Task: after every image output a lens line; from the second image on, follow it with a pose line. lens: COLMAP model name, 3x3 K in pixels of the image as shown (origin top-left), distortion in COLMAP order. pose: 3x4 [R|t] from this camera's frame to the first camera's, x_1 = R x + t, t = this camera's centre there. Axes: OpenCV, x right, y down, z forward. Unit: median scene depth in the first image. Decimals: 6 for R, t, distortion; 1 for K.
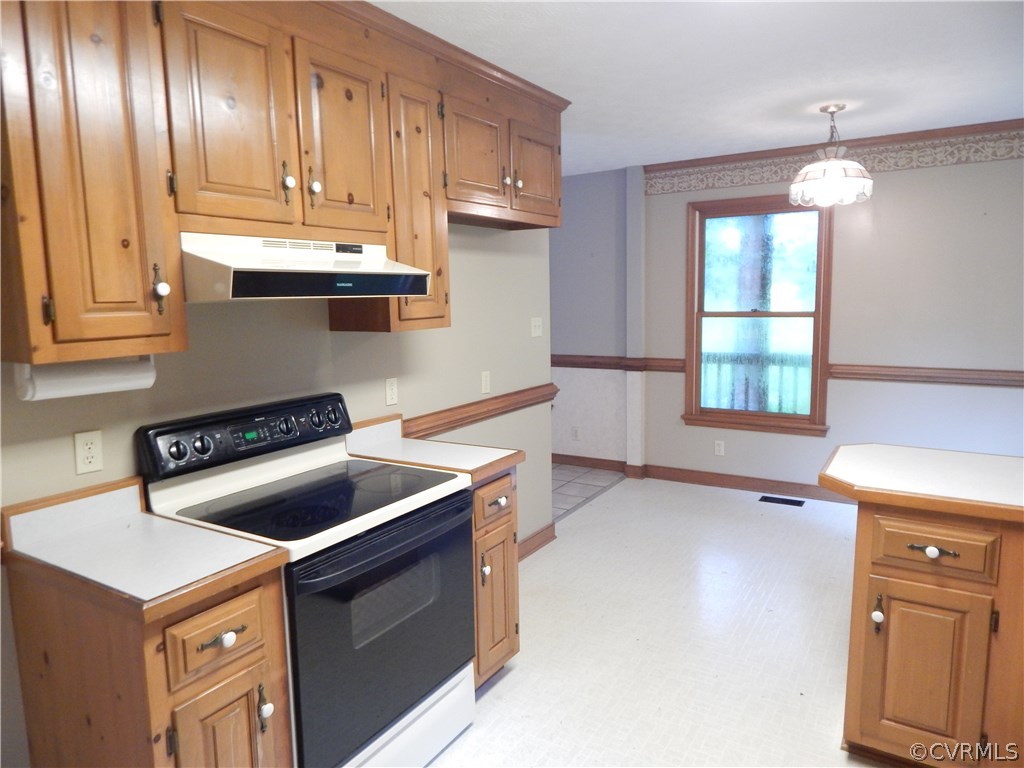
lens RADIAL K [[675.8, 0, 509.8], [0, 675.8, 380.0], [0, 0, 1]] dist [0.003367, -0.002815]
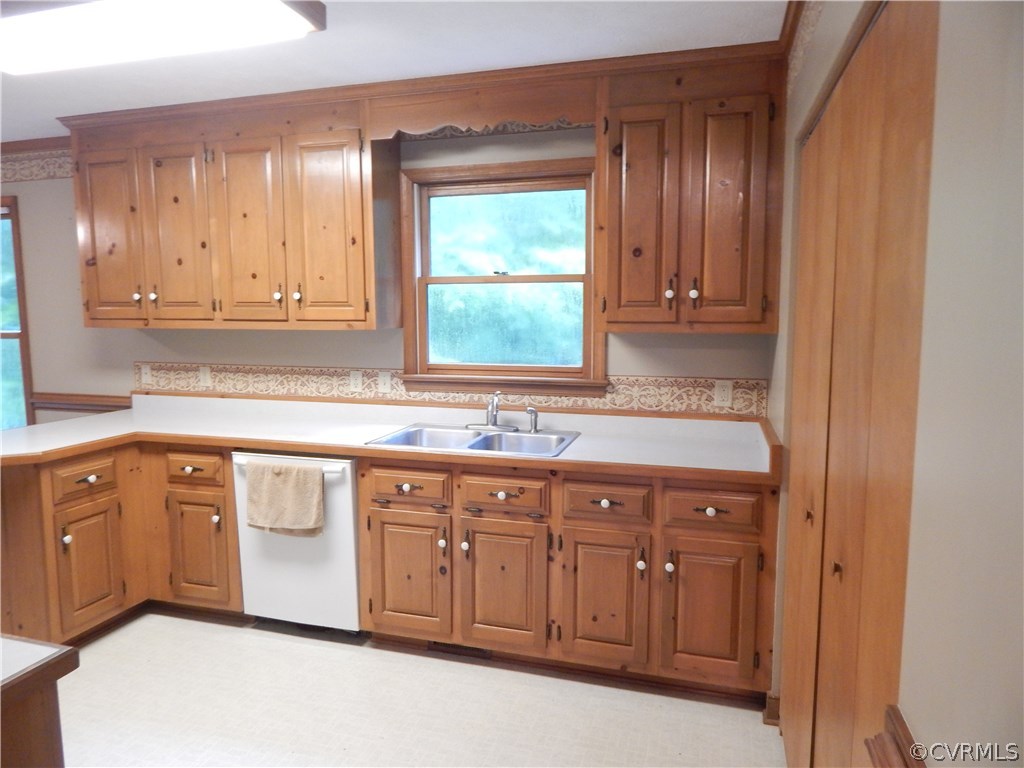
lens RADIAL K [[675.8, 0, 509.8], [0, 675.8, 380.0], [0, 0, 1]] dist [0.003367, -0.002815]
pose [[-0.267597, -0.084331, 0.959833, -0.589520], [0.130546, 0.983804, 0.122833, -0.015829], [-0.954646, 0.158172, -0.252254, 0.247836]]
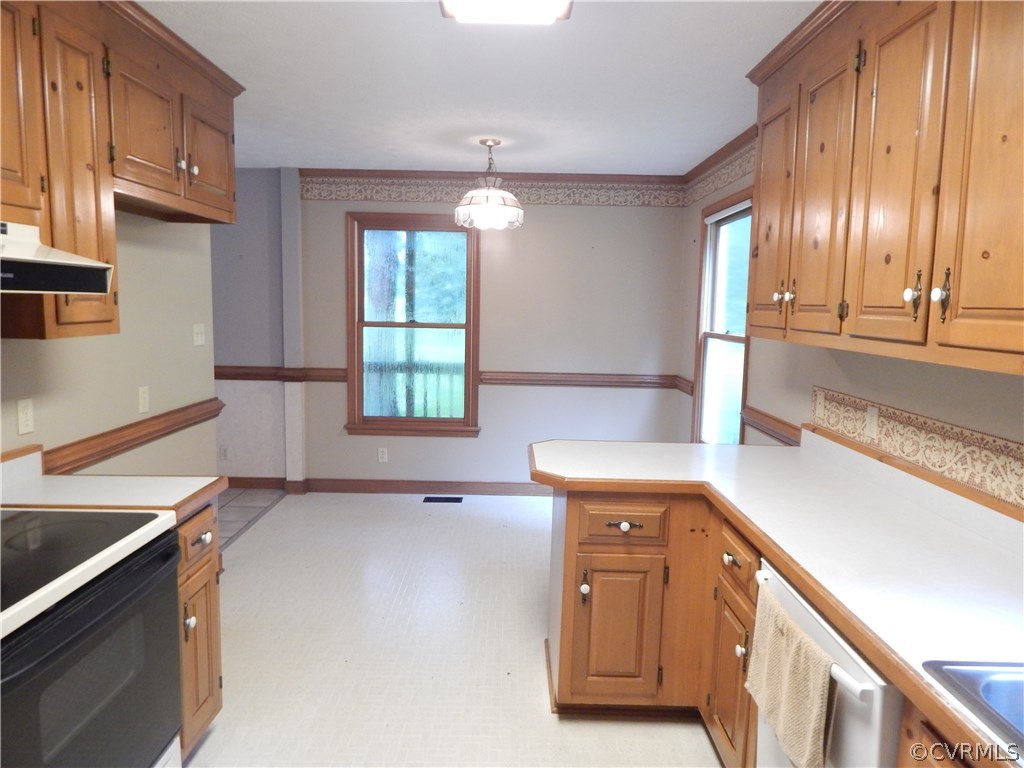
lens RADIAL K [[673.2, 0, 511.8], [0, 673.2, 380.0], [0, 0, 1]] dist [-0.001486, -0.014512]
pose [[0.845143, -0.023457, 0.534025, -0.097307], [0.030626, 0.999520, -0.004566, -0.003436], [-0.533662, 0.020214, 0.845456, 0.050537]]
